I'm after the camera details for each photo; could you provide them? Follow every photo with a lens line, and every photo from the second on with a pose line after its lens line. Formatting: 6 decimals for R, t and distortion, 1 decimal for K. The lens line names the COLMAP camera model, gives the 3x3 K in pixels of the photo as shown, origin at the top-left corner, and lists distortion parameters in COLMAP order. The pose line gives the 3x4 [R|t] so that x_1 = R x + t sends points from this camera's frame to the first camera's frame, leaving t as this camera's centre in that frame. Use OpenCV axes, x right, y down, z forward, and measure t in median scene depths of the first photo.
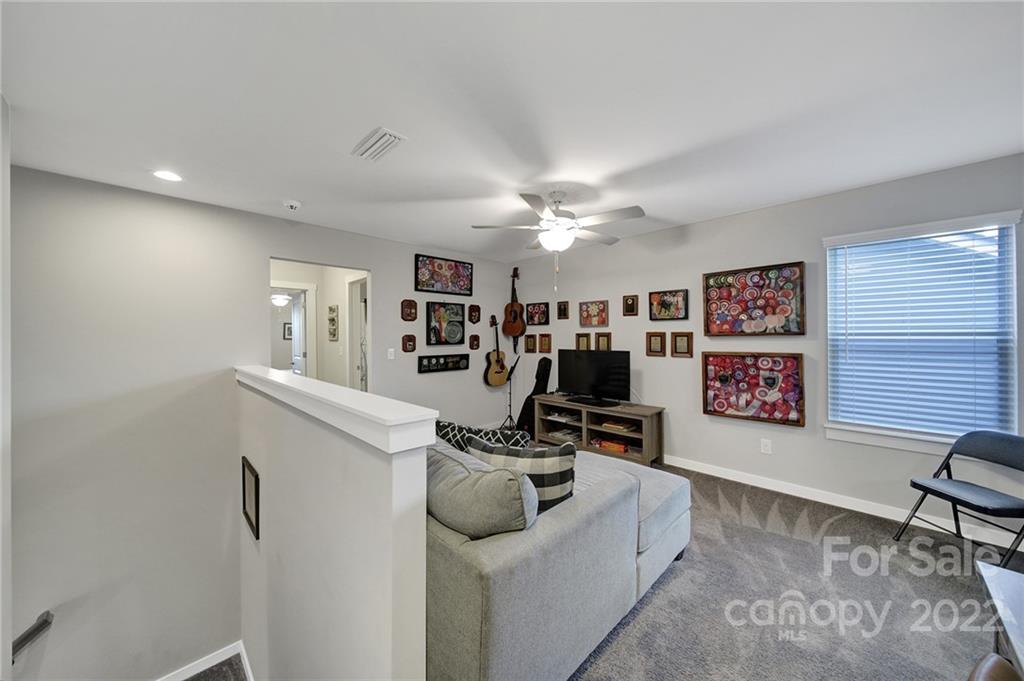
lens RADIAL K [[363.5, 0, 509.9], [0, 363.5, 343.0], [0, 0, 1]] dist [0.000993, -0.000006]
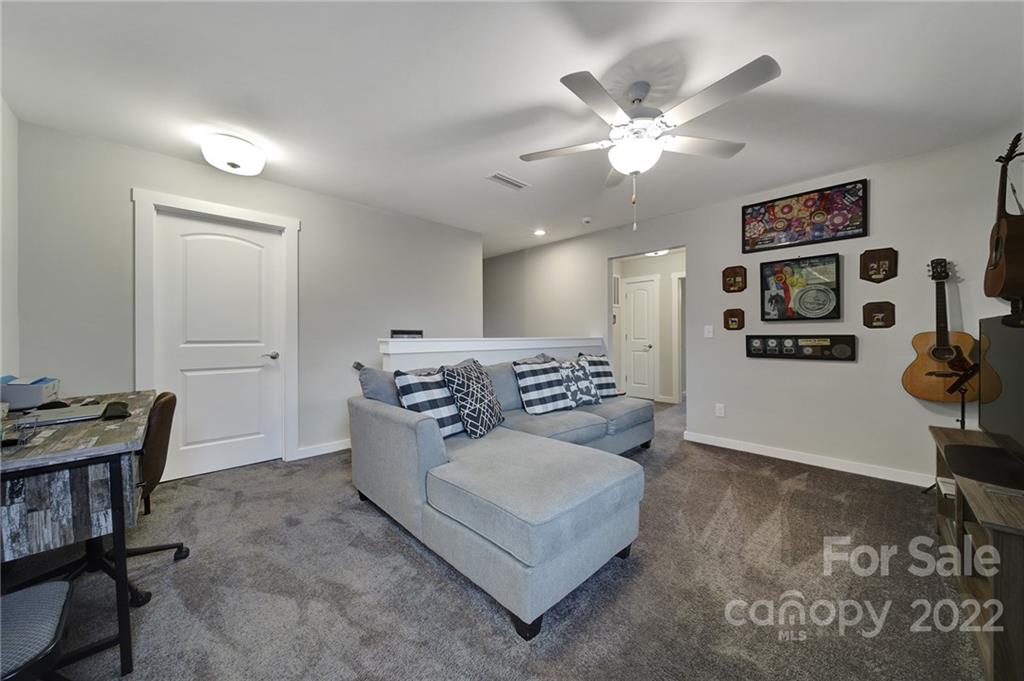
lens RADIAL K [[358.9, 0, 511.2], [0, 358.9, 335.4], [0, 0, 1]] dist [0.000174, -0.000435]
pose [[-0.010975, 0.006101, -0.999921, 0.515216], [-0.012654, 0.999900, 0.006240, 0.036926], [0.999860, 0.012721, -0.010896, 0.484018]]
